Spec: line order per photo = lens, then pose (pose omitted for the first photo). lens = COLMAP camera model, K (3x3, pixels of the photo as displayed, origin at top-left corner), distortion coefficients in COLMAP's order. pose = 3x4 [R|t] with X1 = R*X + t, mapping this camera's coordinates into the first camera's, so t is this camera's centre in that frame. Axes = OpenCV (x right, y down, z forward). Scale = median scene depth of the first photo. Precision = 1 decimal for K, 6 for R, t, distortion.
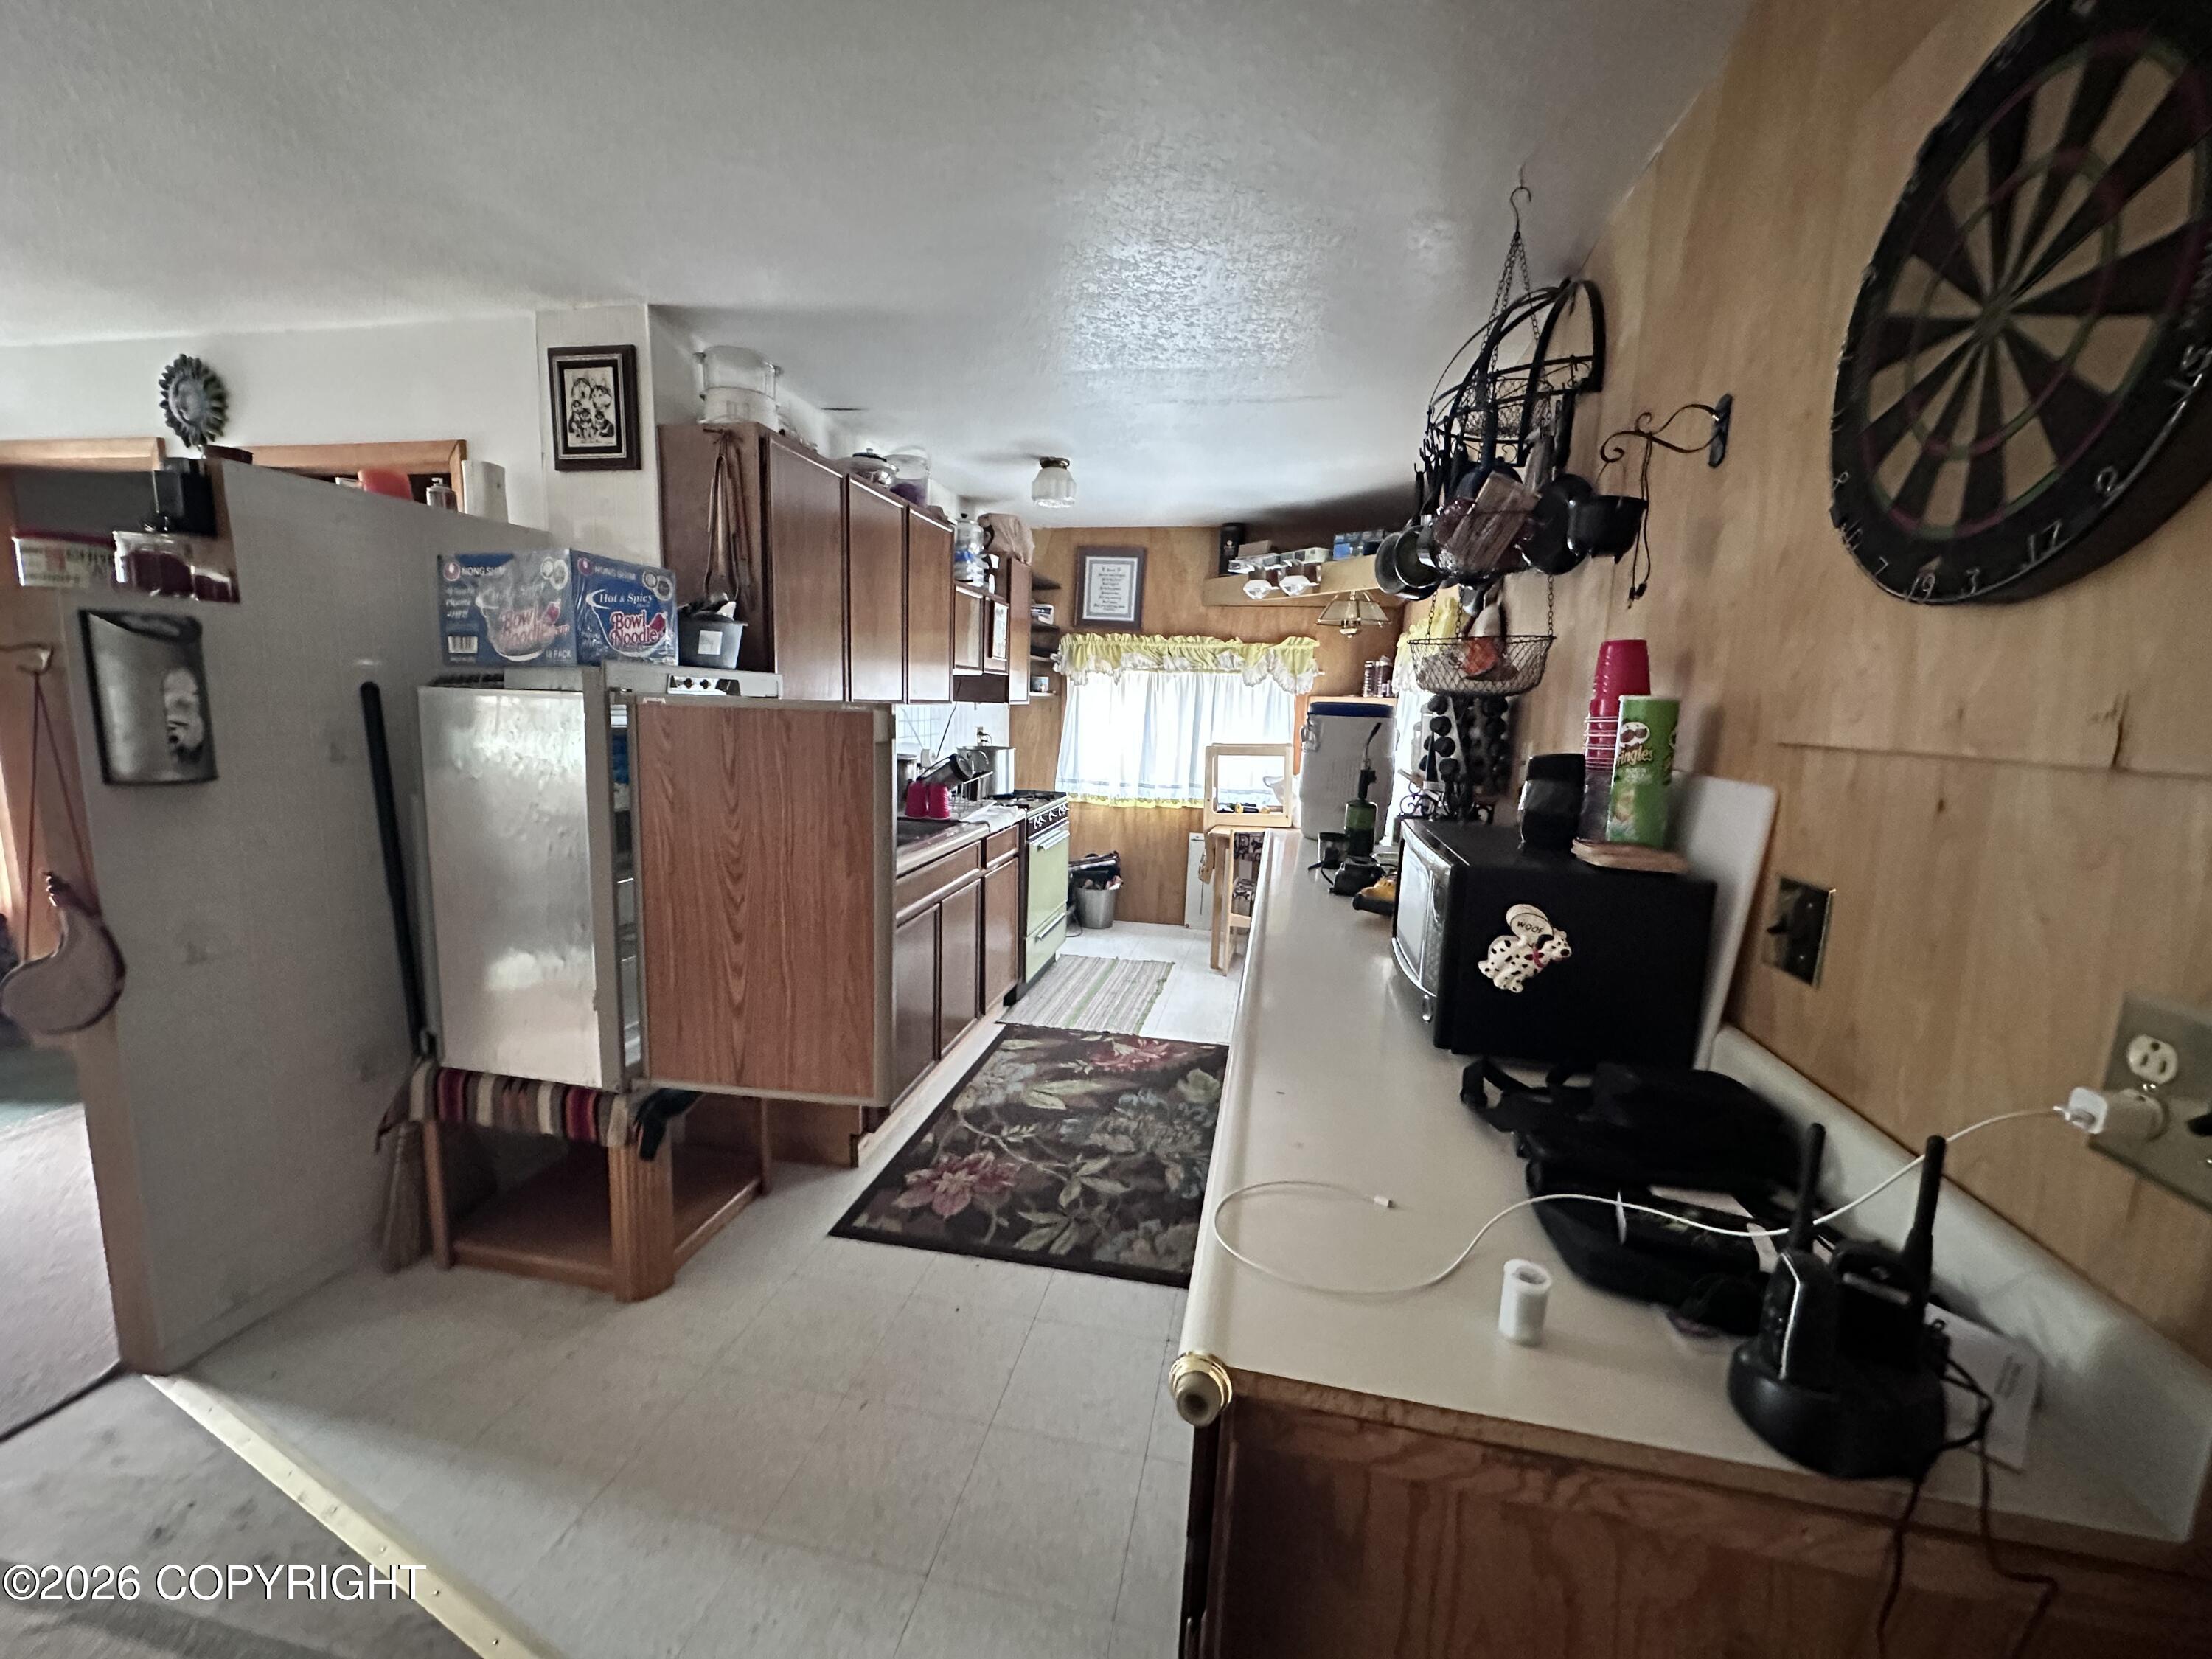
lens RADIAL K [[878.6, 0, 1104.6], [0, 878.6, 832.8], [0, 0, 1]] dist [-0.001763, 0.000706]
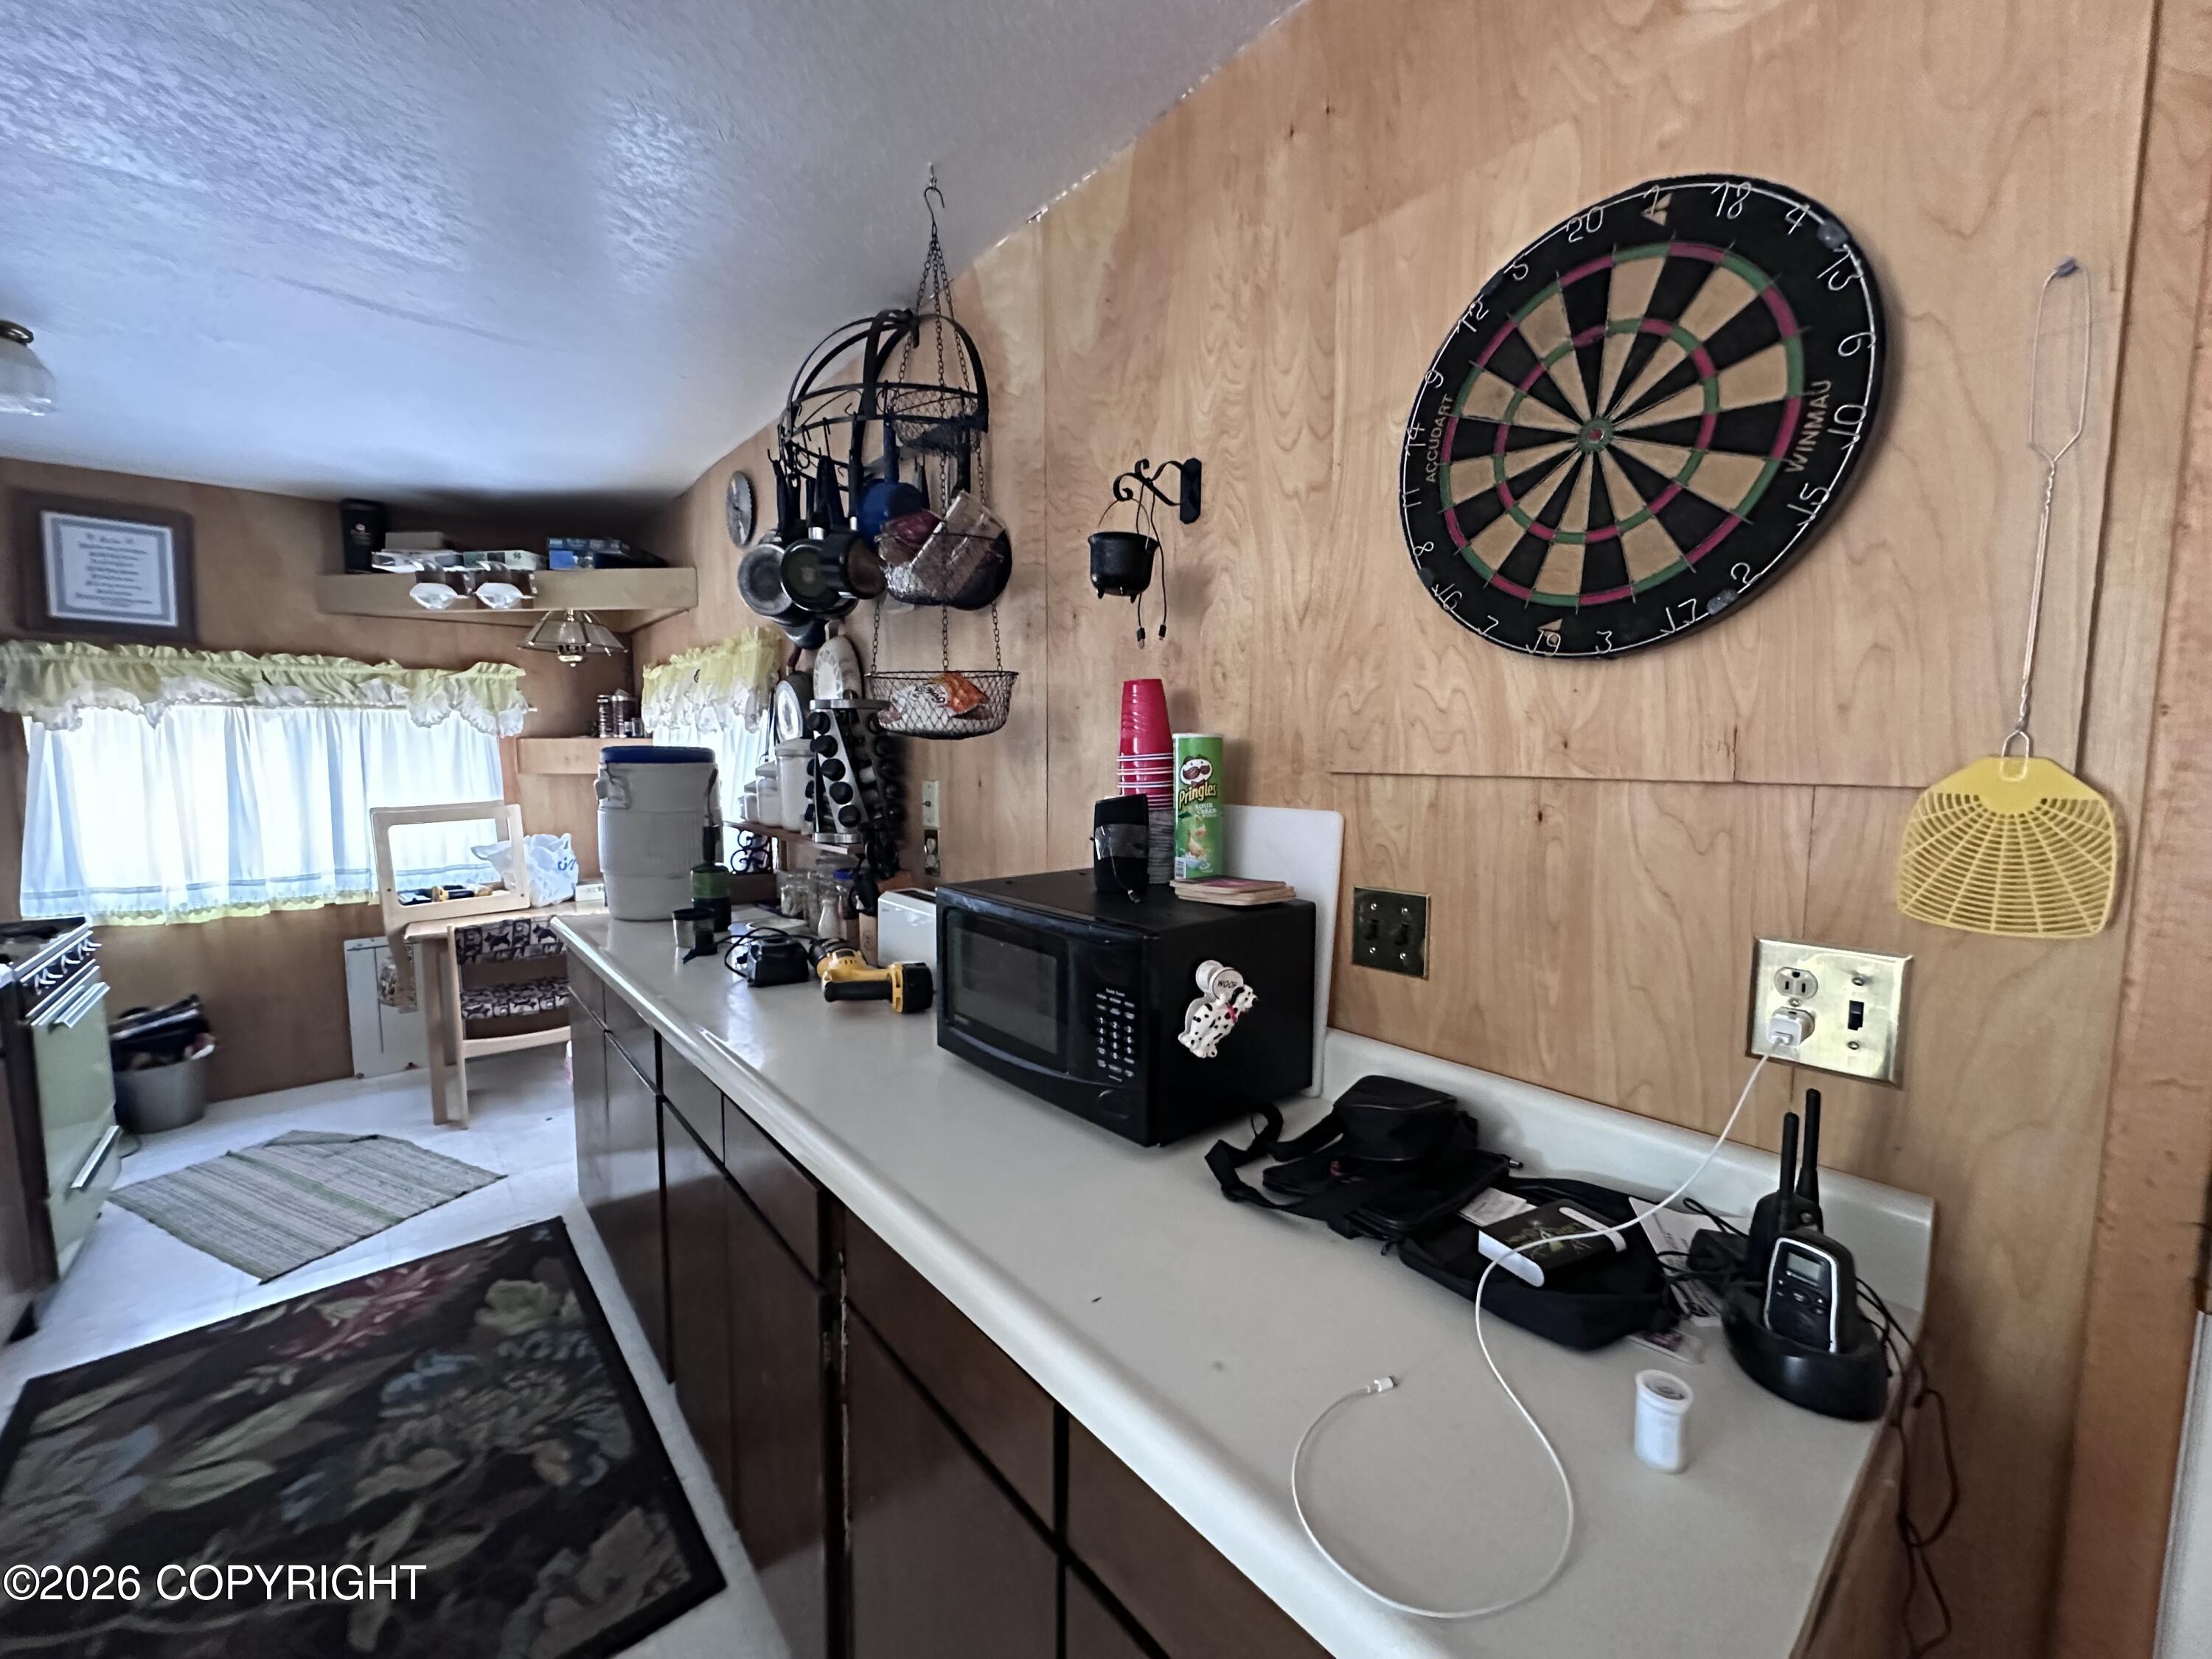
lens RADIAL K [[878.6, 0, 1106.6], [0, 878.6, 830.0], [0, 0, 1]] dist [-0.001763, 0.000706]
pose [[0.616068, -0.107985, 0.780256, -0.136347], [0.140722, 0.989711, 0.025863, -0.043418], [-0.775021, 0.093865, 0.624926, 0.228994]]
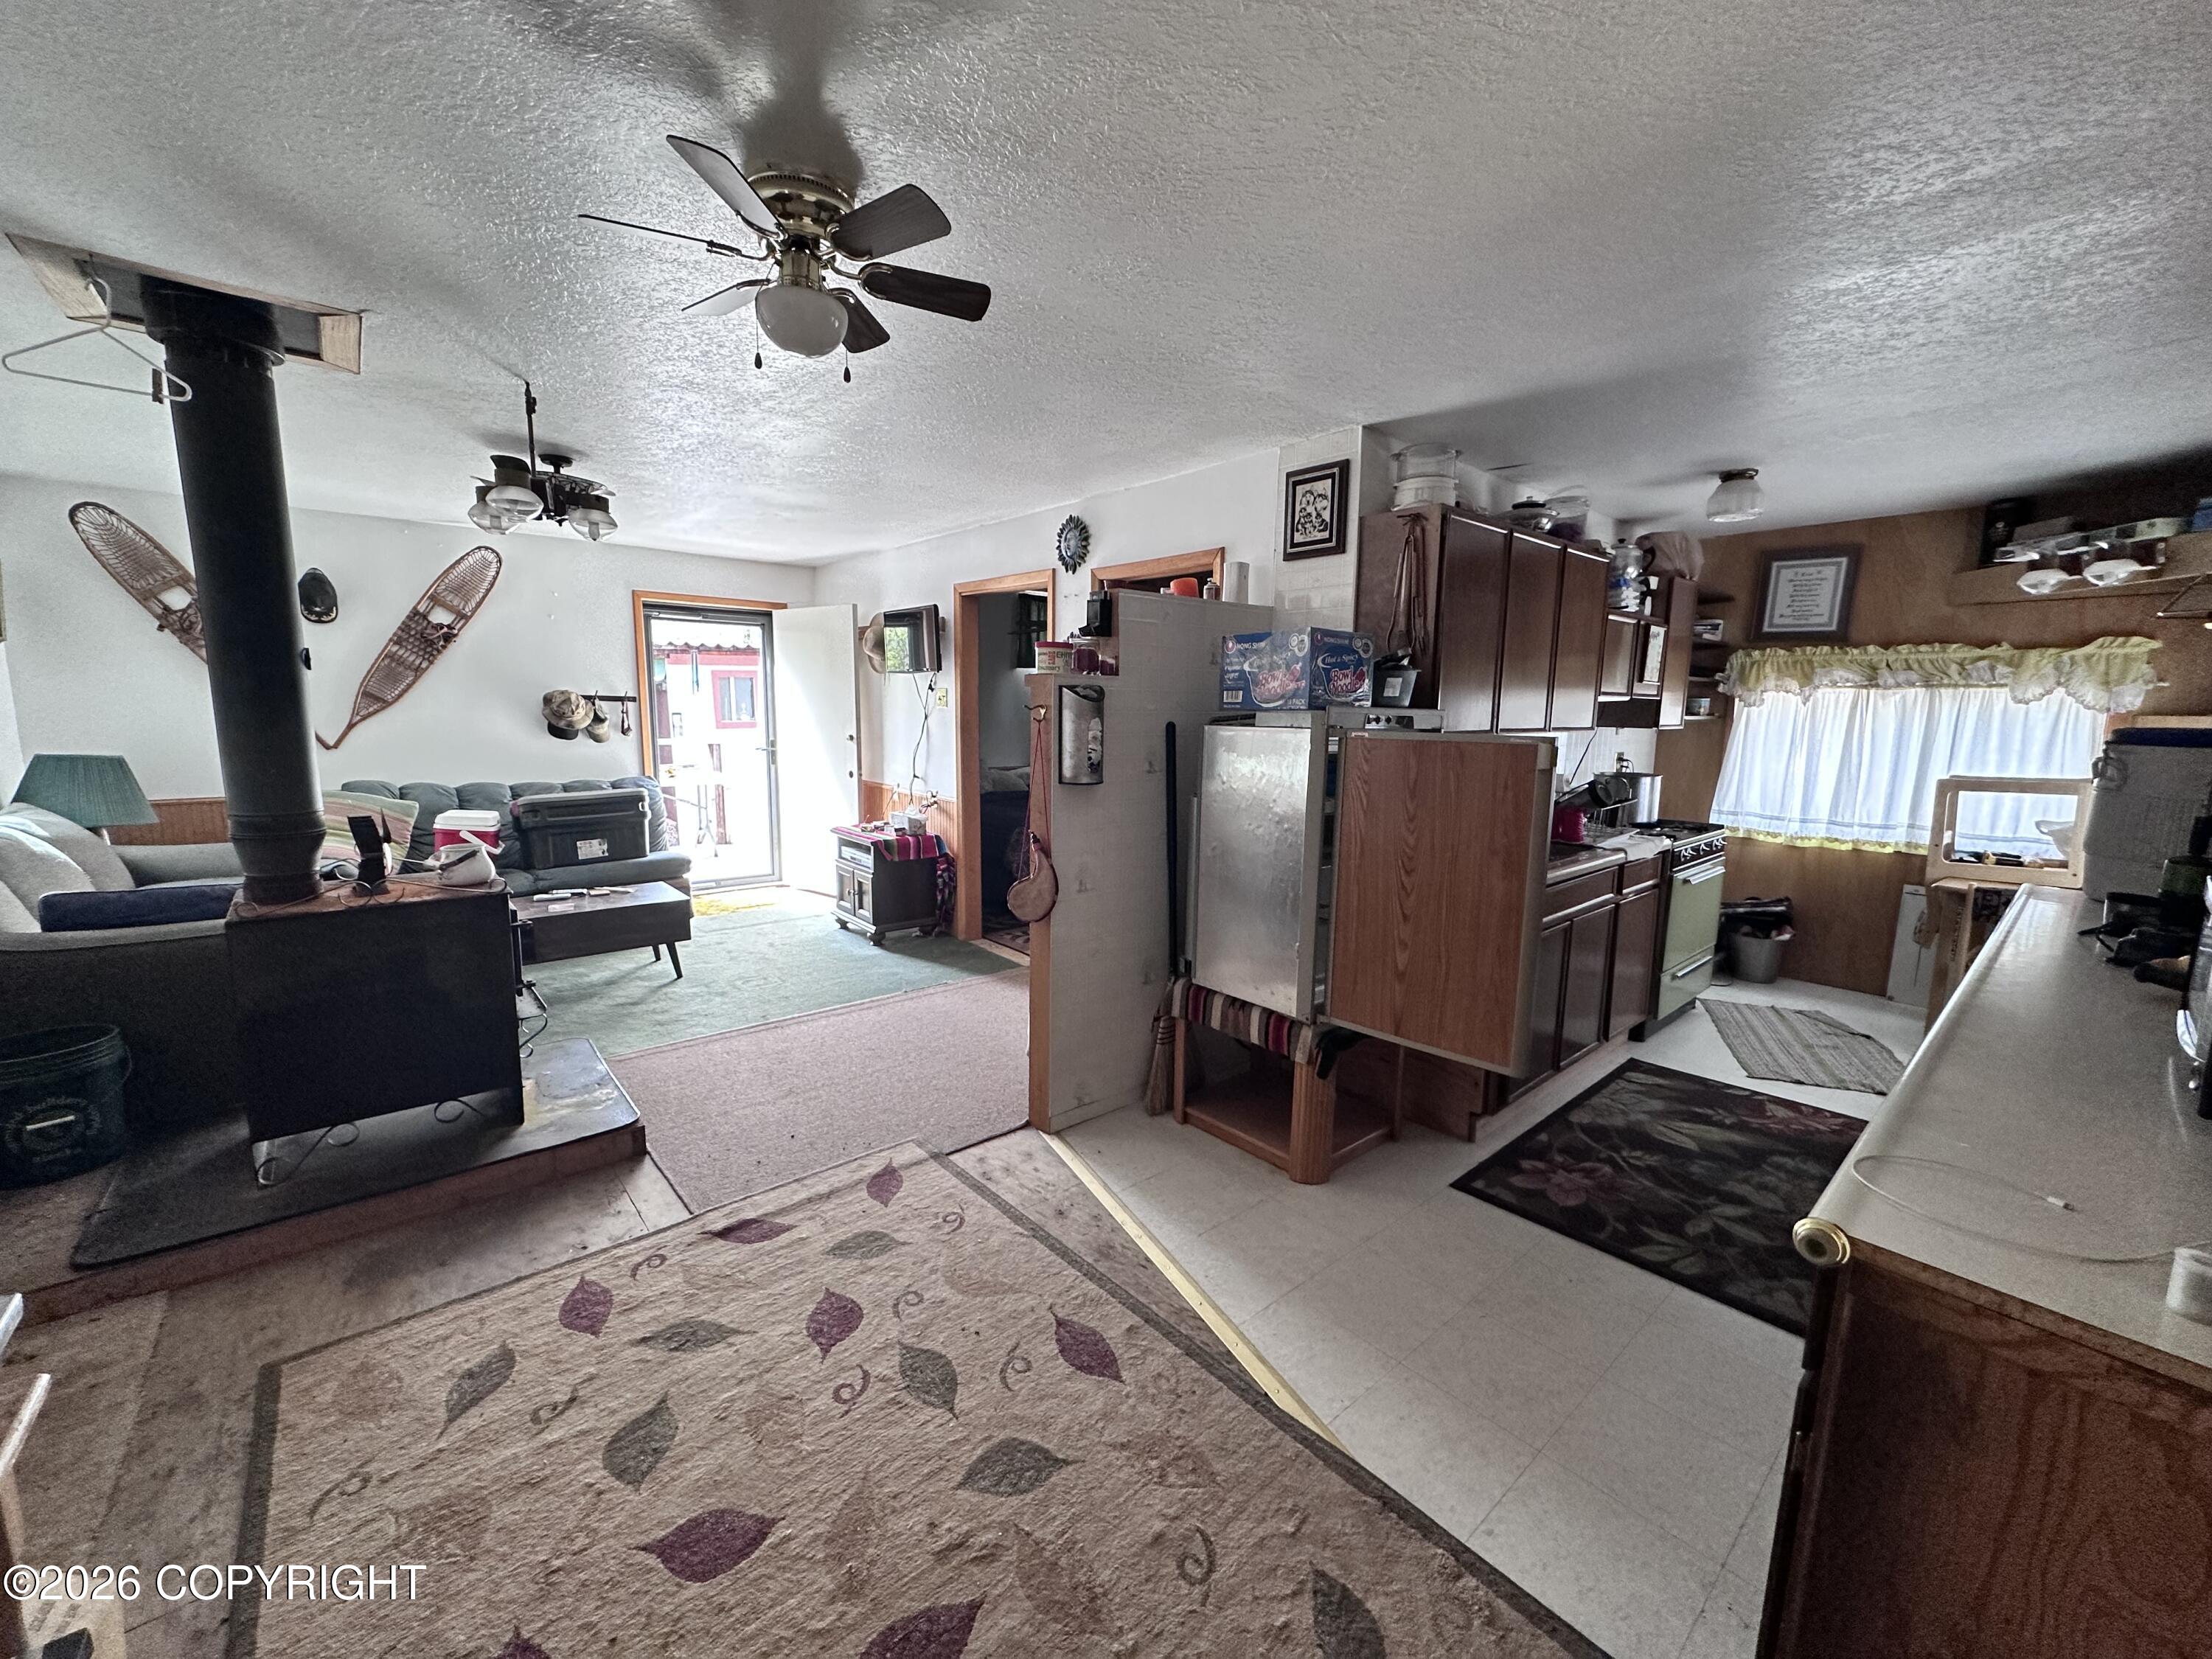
lens RADIAL K [[878.6, 0, 1107.3], [0, 878.6, 829.8], [0, 0, 1]] dist [-0.001763, 0.000706]
pose [[0.792470, 0.064414, -0.606500, 0.003688], [-0.080155, 0.996782, 0.001132, 0.017518], [0.604621, 0.047717, 0.795082, -0.215343]]
